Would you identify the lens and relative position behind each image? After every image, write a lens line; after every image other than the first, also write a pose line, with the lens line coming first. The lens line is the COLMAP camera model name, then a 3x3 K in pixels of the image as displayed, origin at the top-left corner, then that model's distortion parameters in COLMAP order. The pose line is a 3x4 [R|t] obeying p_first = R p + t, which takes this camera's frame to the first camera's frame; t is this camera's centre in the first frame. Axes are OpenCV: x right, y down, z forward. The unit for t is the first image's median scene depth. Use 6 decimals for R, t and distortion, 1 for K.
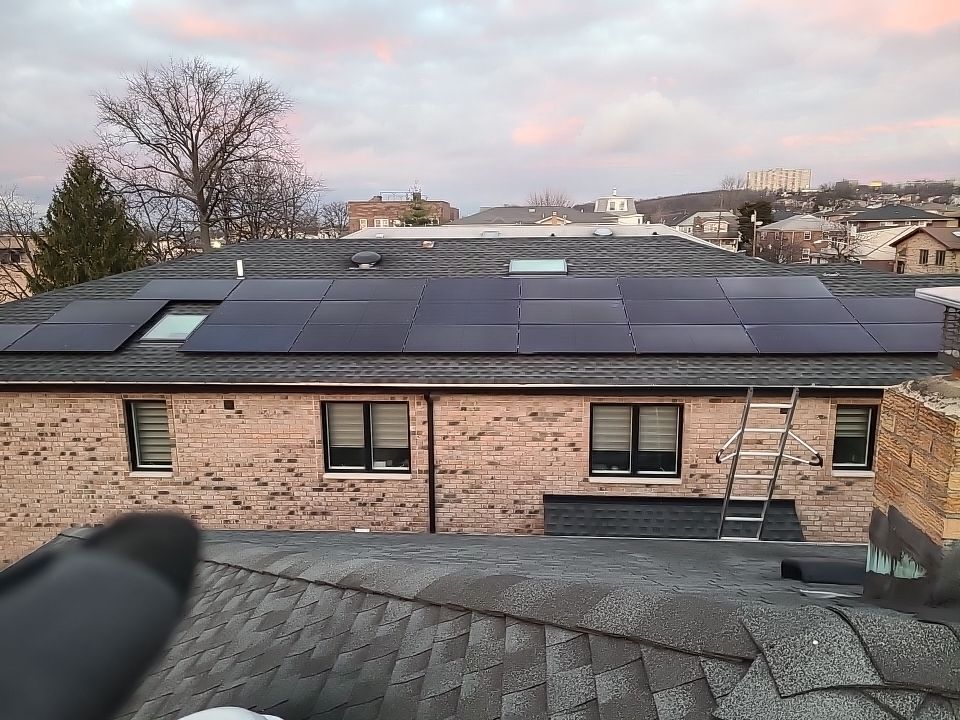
lens RADIAL K [[705.8, 0, 480.8], [0, 705.8, 373.4], [0, 0, 1]] dist [0.063716, -0.042237]
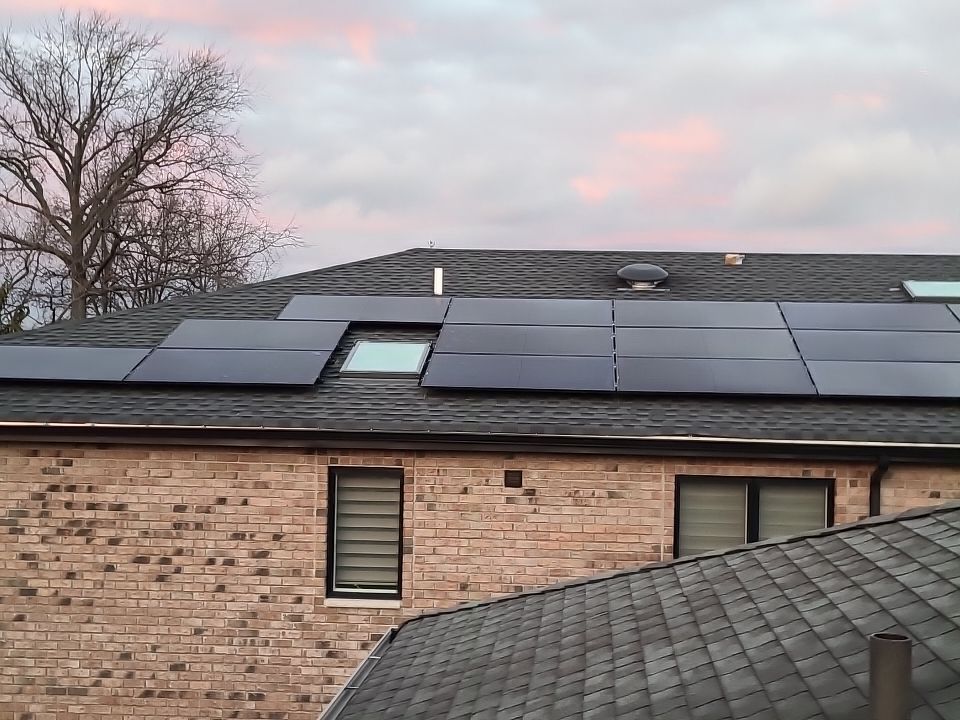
lens RADIAL K [[1368.5, 0, 480.0], [0, 1368.5, 360.0], [0, 0, 1]] dist [0.042180, 0.002033]
pose [[0.999578, 0.026090, -0.012737, -0.363834], [-0.028050, 0.981041, -0.191759, 0.159945], [0.007493, 0.192035, 0.981359, -0.099957]]
